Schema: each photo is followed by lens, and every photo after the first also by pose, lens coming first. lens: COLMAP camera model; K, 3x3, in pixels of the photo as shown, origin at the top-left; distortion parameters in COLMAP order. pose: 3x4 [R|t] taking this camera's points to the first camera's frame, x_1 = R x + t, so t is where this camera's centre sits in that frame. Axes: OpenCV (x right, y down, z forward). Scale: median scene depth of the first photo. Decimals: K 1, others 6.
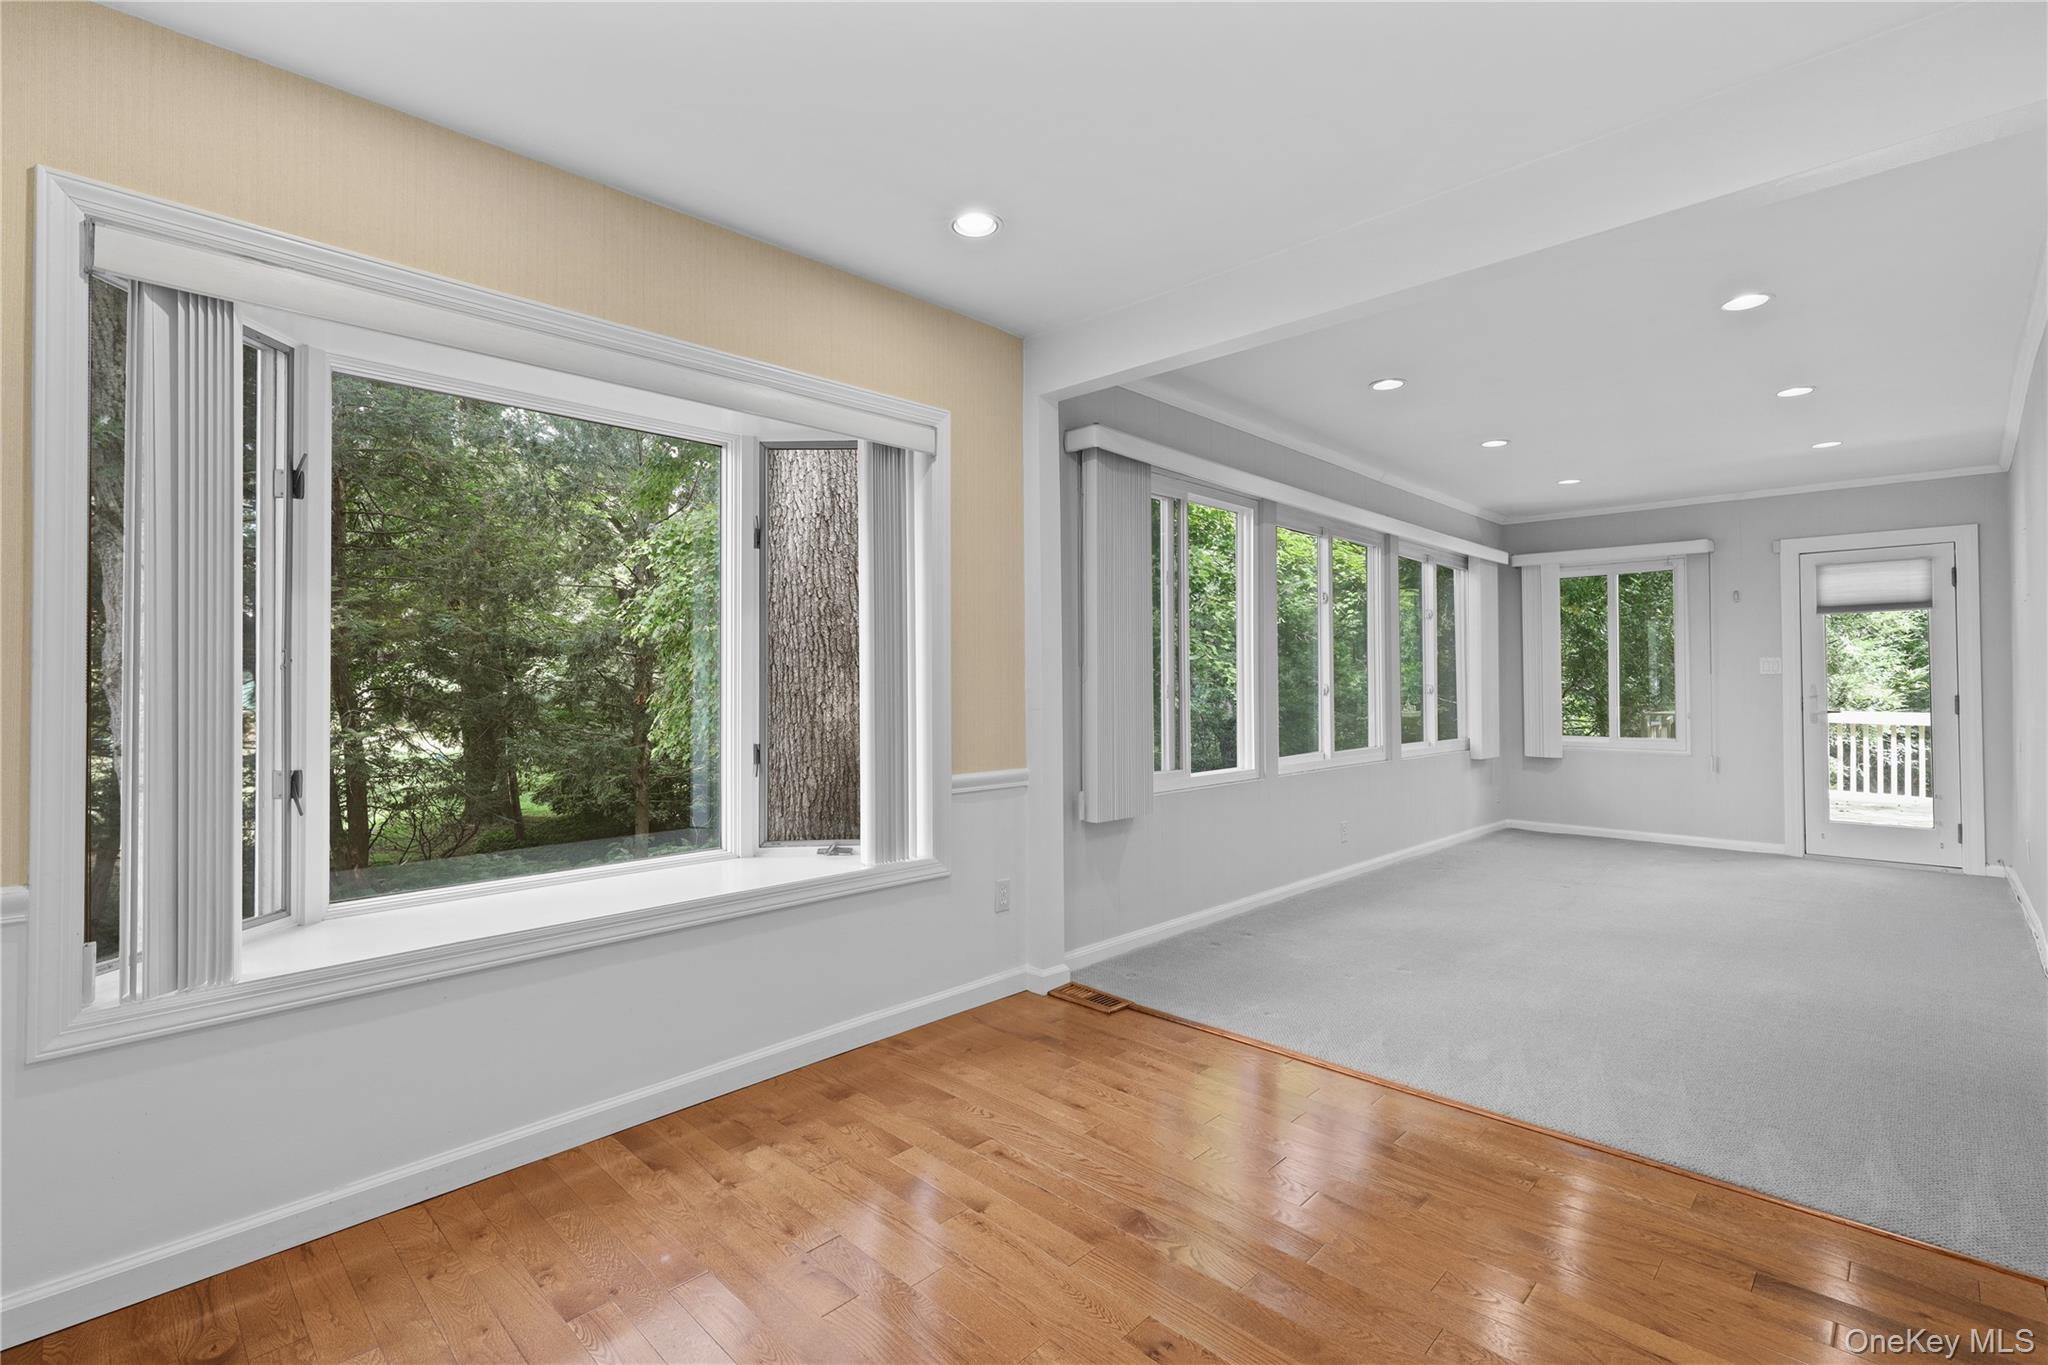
lens RADIAL K [[935.2, 0, 1021.1], [0, 935.2, 673.6], [0, 0, 1]] dist [-0.002303, 0.001421]
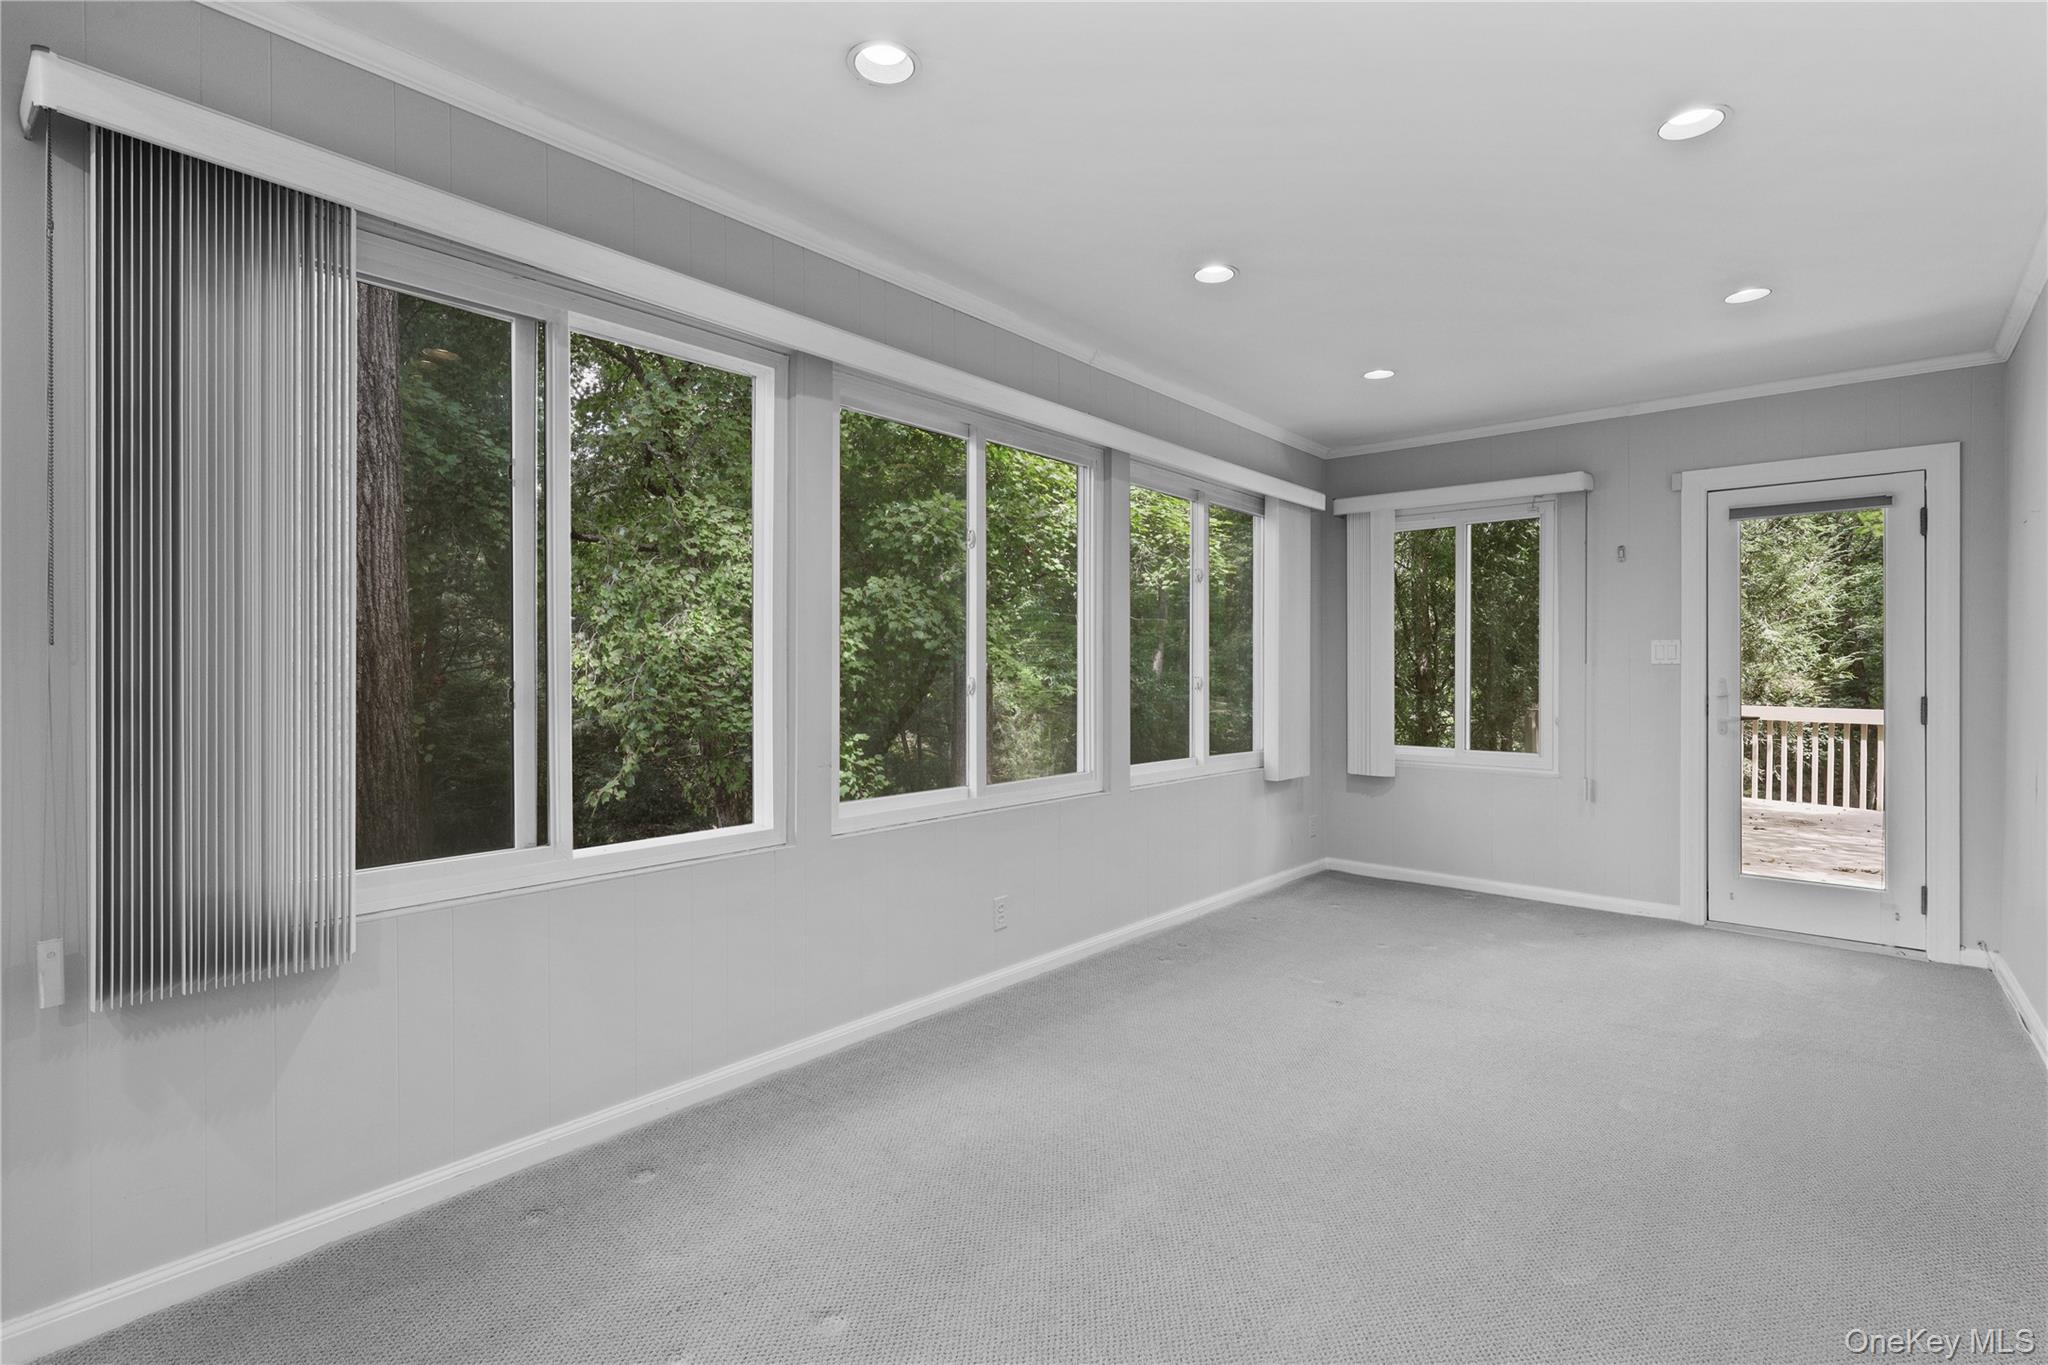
lens RADIAL K [[935.2, 0, 1029.4], [0, 935.2, 673.1], [0, 0, 1]] dist [-0.002303, 0.001421]
pose [[0.998222, 0.004101, 0.059469, 0.244739], [-0.005115, 0.999844, 0.016909, -0.001670], [-0.059391, -0.017183, 0.998087, 0.282954]]
